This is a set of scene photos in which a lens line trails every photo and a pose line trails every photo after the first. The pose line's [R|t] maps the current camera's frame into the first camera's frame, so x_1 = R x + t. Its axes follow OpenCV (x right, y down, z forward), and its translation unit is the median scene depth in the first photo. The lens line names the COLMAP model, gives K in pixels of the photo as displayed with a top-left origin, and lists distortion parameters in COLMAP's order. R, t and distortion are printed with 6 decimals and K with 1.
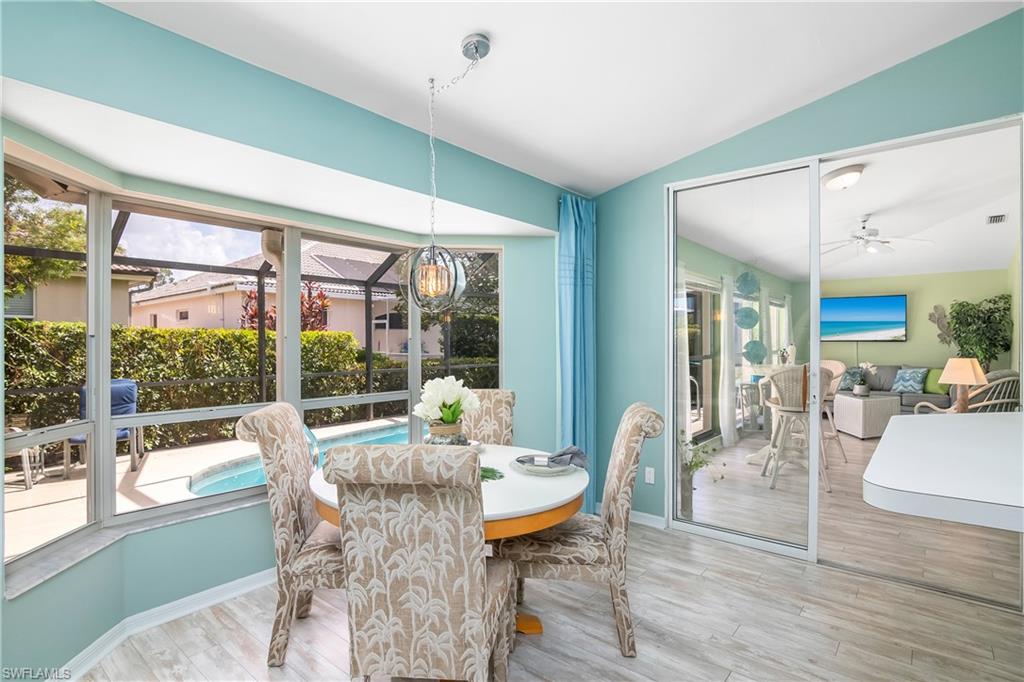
lens RADIAL K [[513.8, 0, 512.0], [0, 513.8, 341.0], [0, 0, 1]] dist [-0.003130, 0.000786]
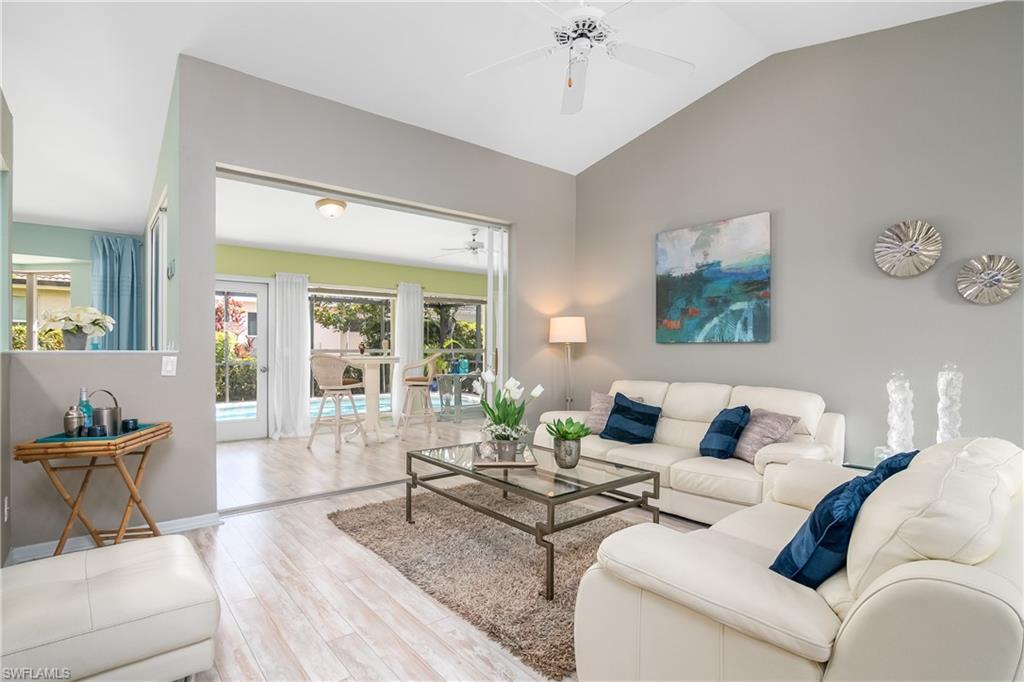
lens RADIAL K [[513.8, 0, 512.0], [0, 513.8, 341.0], [0, 0, 1]] dist [-0.003130, 0.000786]
pose [[0.980607, 0.001011, -0.195980, 0.762451], [-0.003058, 0.999944, -0.010143, 0.016446], [0.195959, 0.010546, 0.980555, -0.106858]]
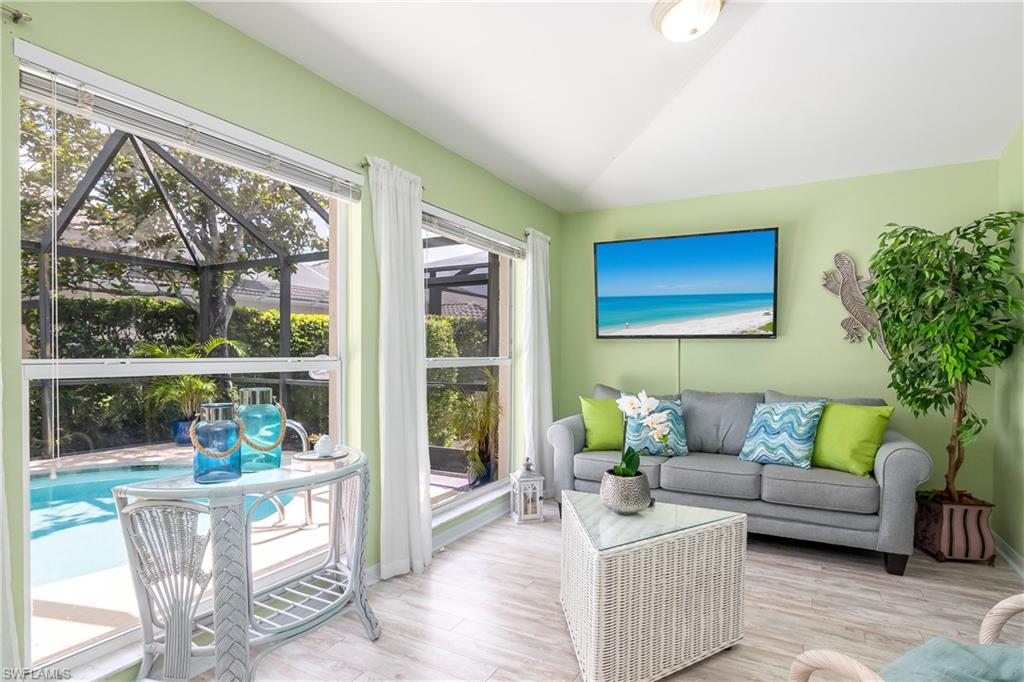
lens RADIAL K [[527.4, 0, 509.4], [0, 527.4, 359.0], [0, 0, 1]] dist [-0.003923, -0.000843]
pose [[0.985364, 0.007009, 0.170317, 0.523040], [-0.008960, 0.999903, 0.010688, 0.018515], [-0.170226, -0.012058, 0.985331, 0.666087]]
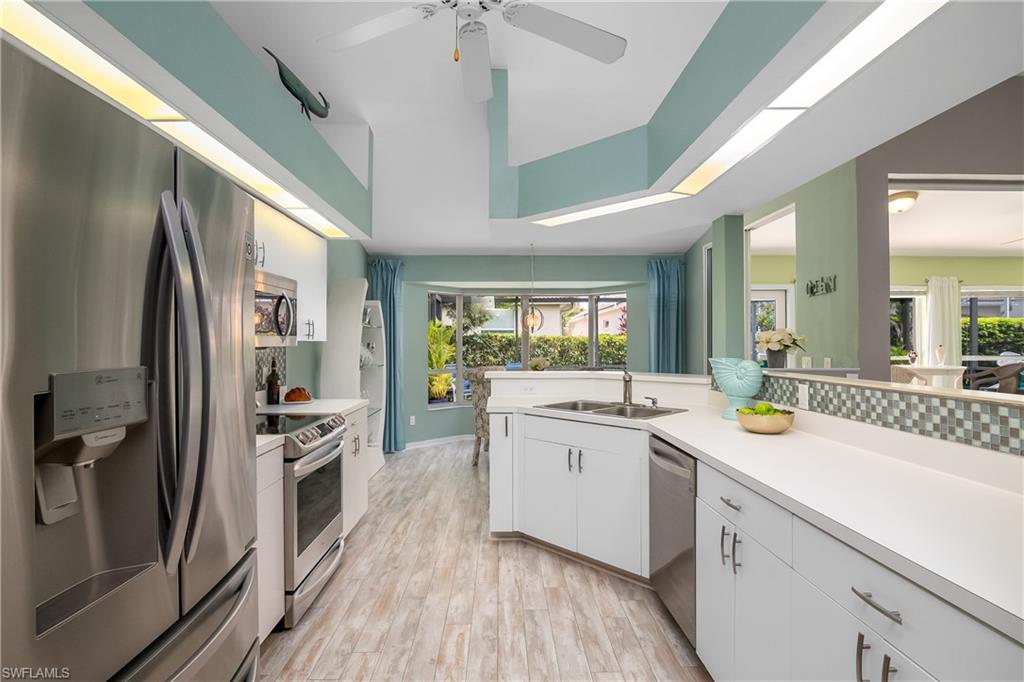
lens RADIAL K [[513.8, 0, 512.0], [0, 513.8, 341.0], [0, 0, 1]] dist [-0.003130, 0.000786]
pose [[0.658588, -0.004193, -0.752492, 0.528483], [0.001507, 0.999990, -0.004254, -0.000856], [0.752502, 0.001668, 0.658588, -0.238361]]
